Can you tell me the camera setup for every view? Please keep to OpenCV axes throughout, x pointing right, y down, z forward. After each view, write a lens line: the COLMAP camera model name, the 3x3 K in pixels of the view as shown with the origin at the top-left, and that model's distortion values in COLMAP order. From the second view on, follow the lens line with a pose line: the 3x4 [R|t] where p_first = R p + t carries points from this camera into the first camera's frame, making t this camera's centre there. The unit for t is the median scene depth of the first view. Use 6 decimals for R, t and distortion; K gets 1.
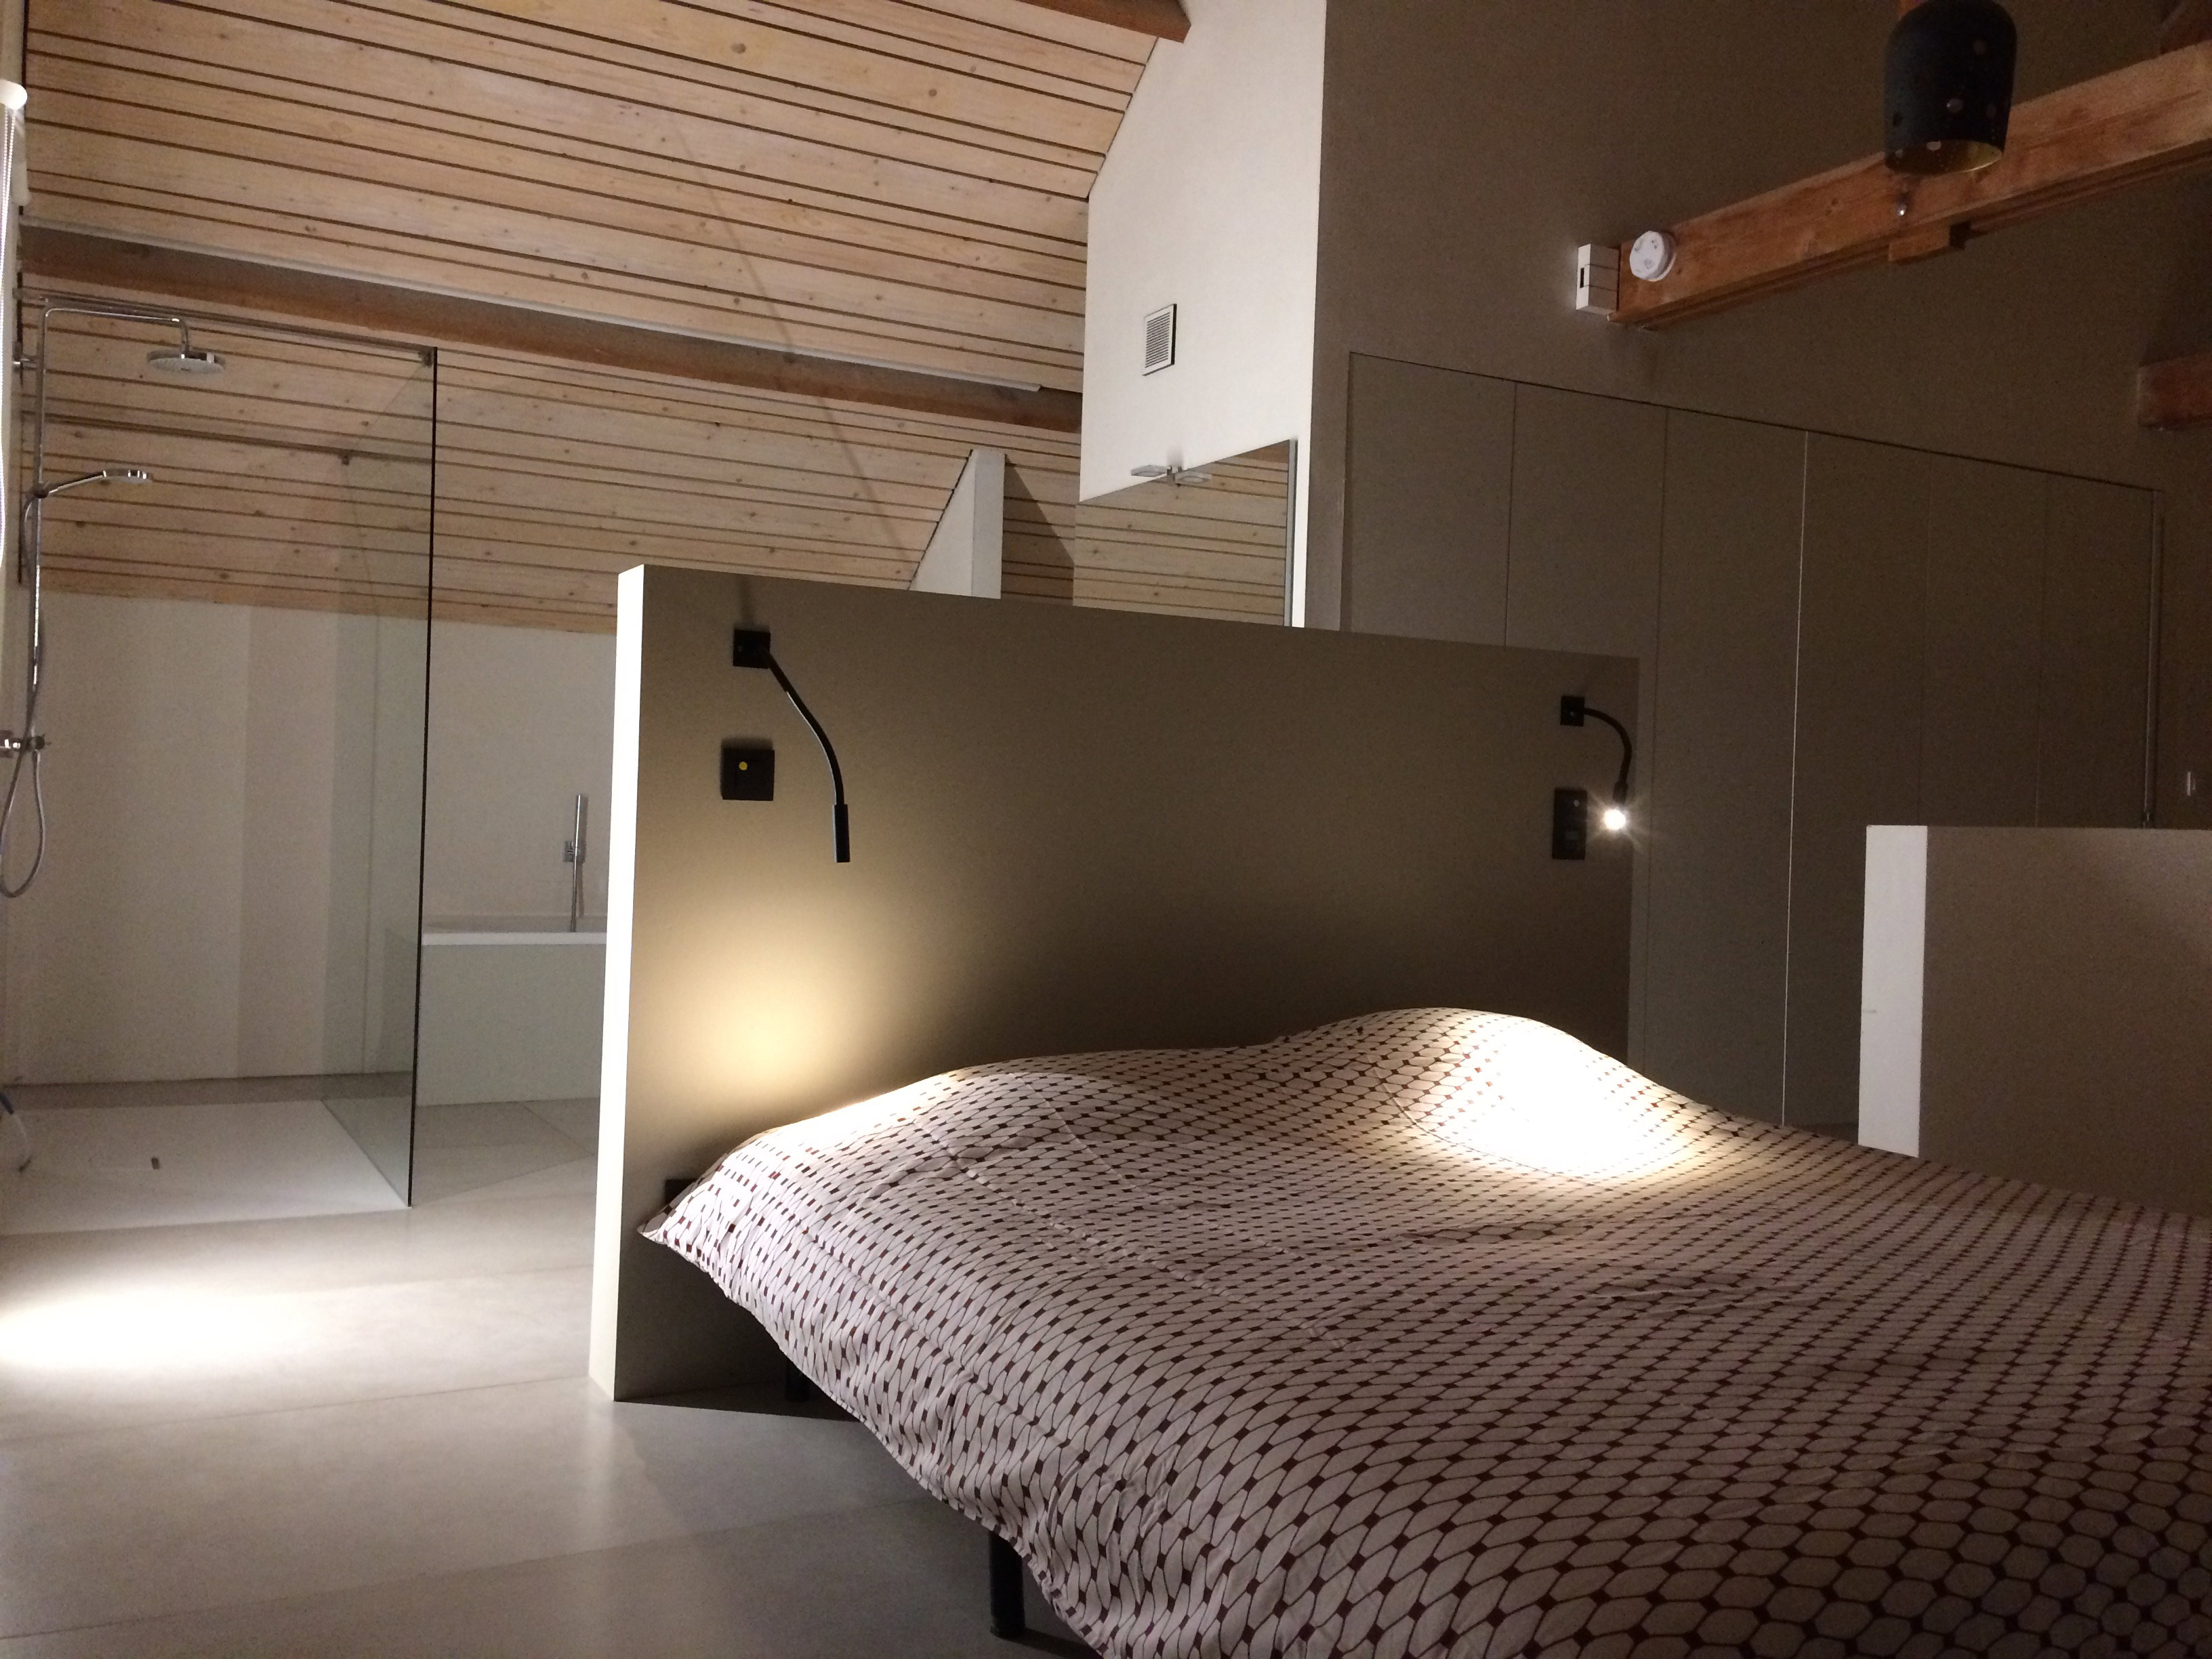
lens RADIAL K [[1876.7, 0, 1103.1], [0, 1876.7, 819.7], [0, 0, 1]] dist [0.039164, -0.018199]
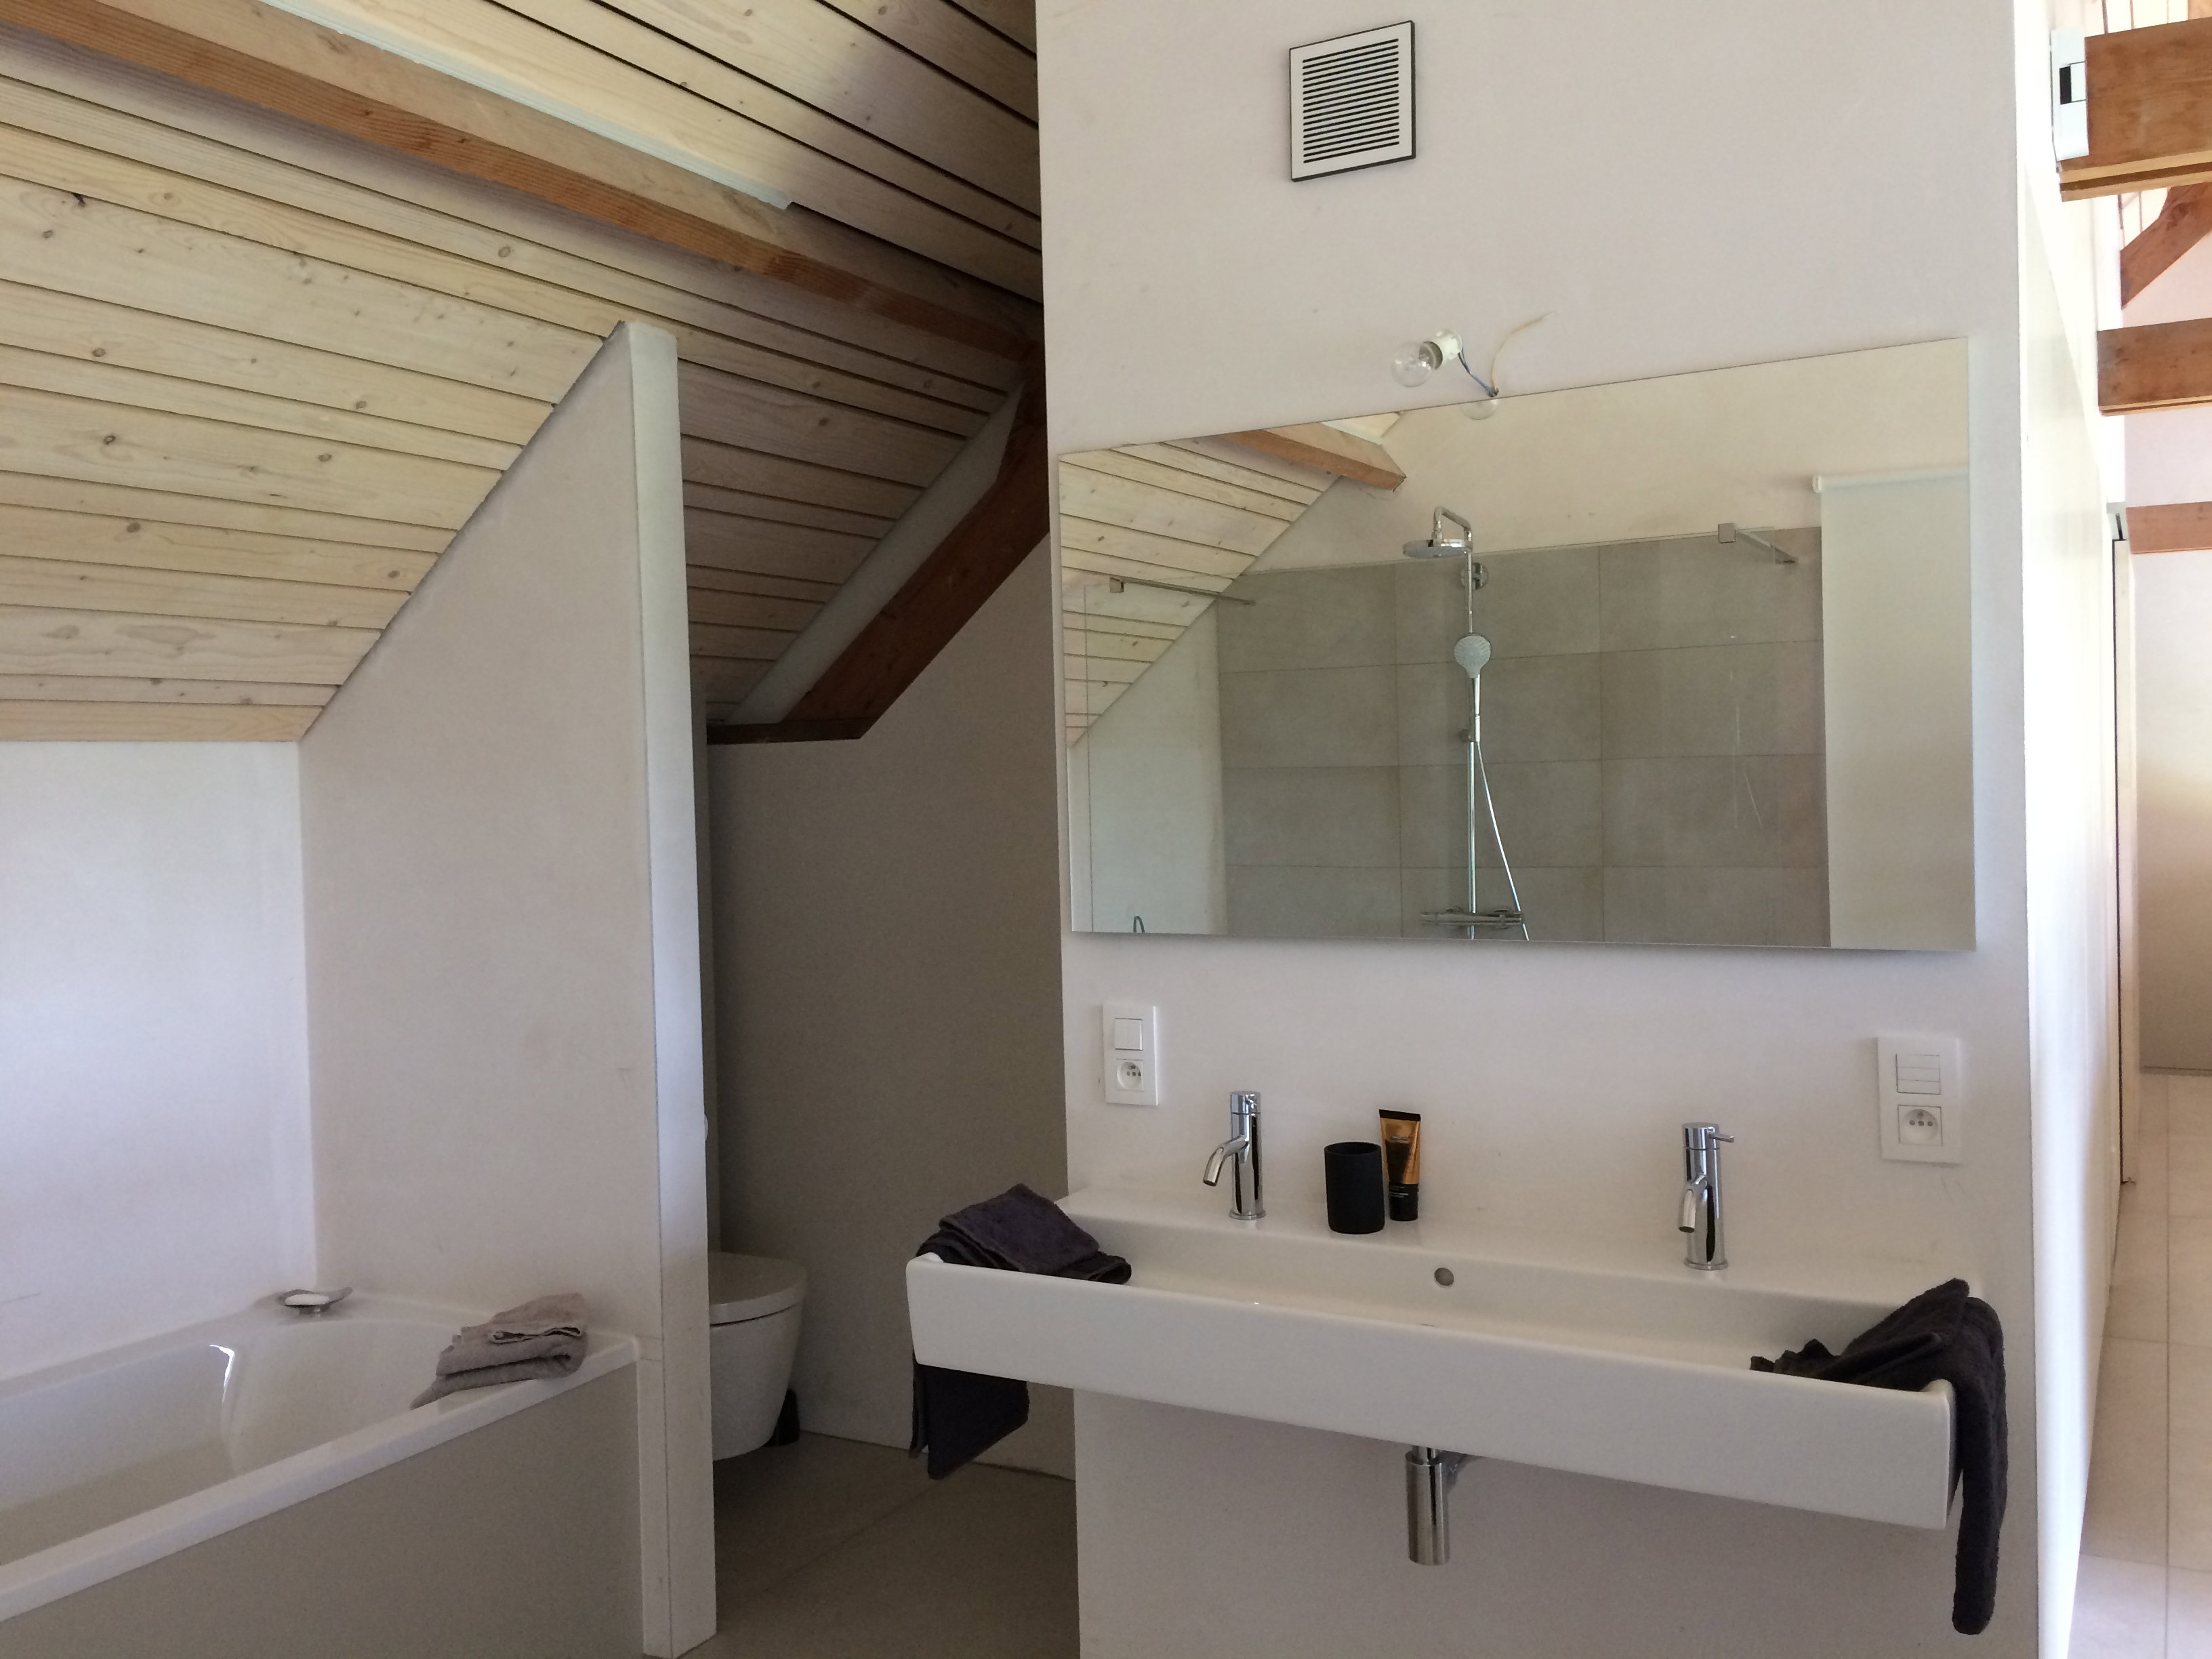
lens RADIAL K [[1876.7, 0, 1106.2], [0, 1876.7, 825.9], [0, 0, 1]] dist [0.039164, -0.018199]
pose [[0.844705, -0.066545, 0.531079, -0.227869], [0.048703, 0.997681, 0.047546, -0.087840], [-0.533012, -0.014297, 0.845987, 0.536656]]
